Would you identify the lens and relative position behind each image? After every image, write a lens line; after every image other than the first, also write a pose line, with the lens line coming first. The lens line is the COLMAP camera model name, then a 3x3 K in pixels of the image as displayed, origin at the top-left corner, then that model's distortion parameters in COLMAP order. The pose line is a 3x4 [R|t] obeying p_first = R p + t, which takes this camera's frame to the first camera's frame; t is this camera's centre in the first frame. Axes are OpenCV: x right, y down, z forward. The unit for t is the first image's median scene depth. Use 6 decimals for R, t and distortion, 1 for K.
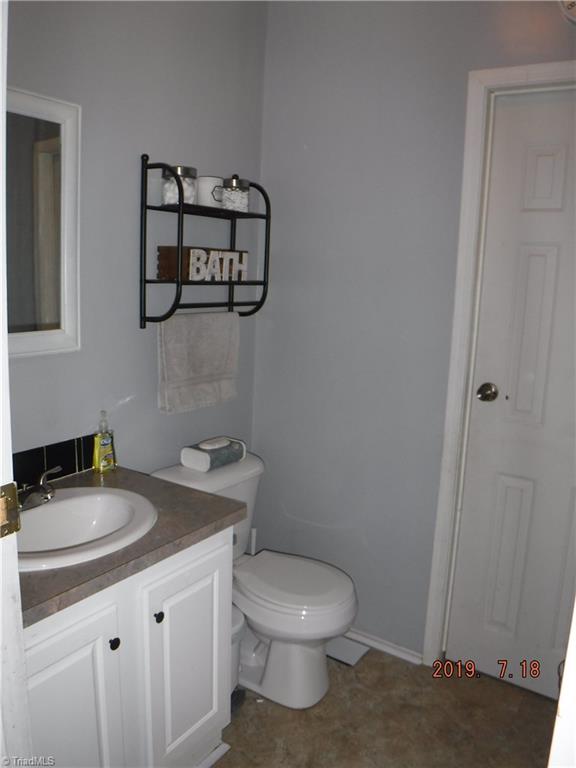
lens RADIAL K [[617.9, 0, 287.4], [0, 617.9, 363.4], [0, 0, 1]] dist [-0.120008, 0.056338]
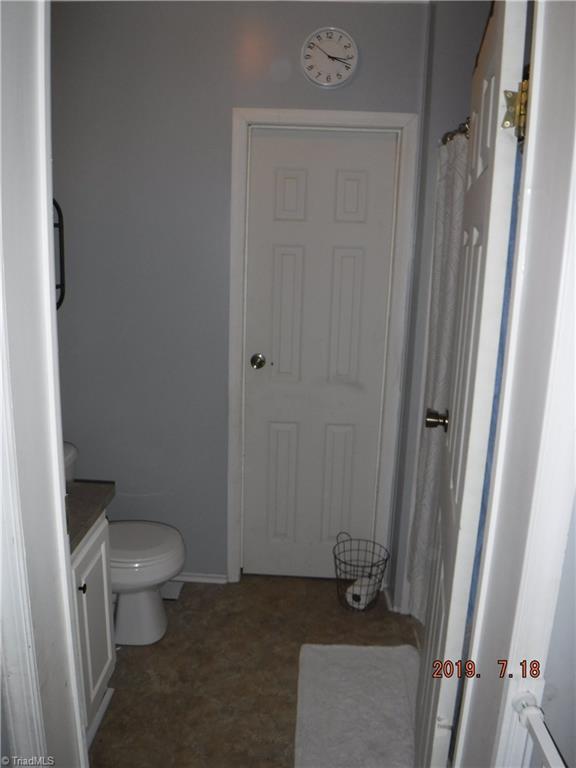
lens RADIAL K [[617.9, 0, 287.4], [0, 617.9, 363.4], [0, 0, 1]] dist [-0.120008, 0.056338]
pose [[0.849644, -0.124048, 0.512560, -0.288461], [0.084560, 0.991411, 0.099769, -0.073647], [-0.520534, -0.041426, 0.852836, -0.141255]]
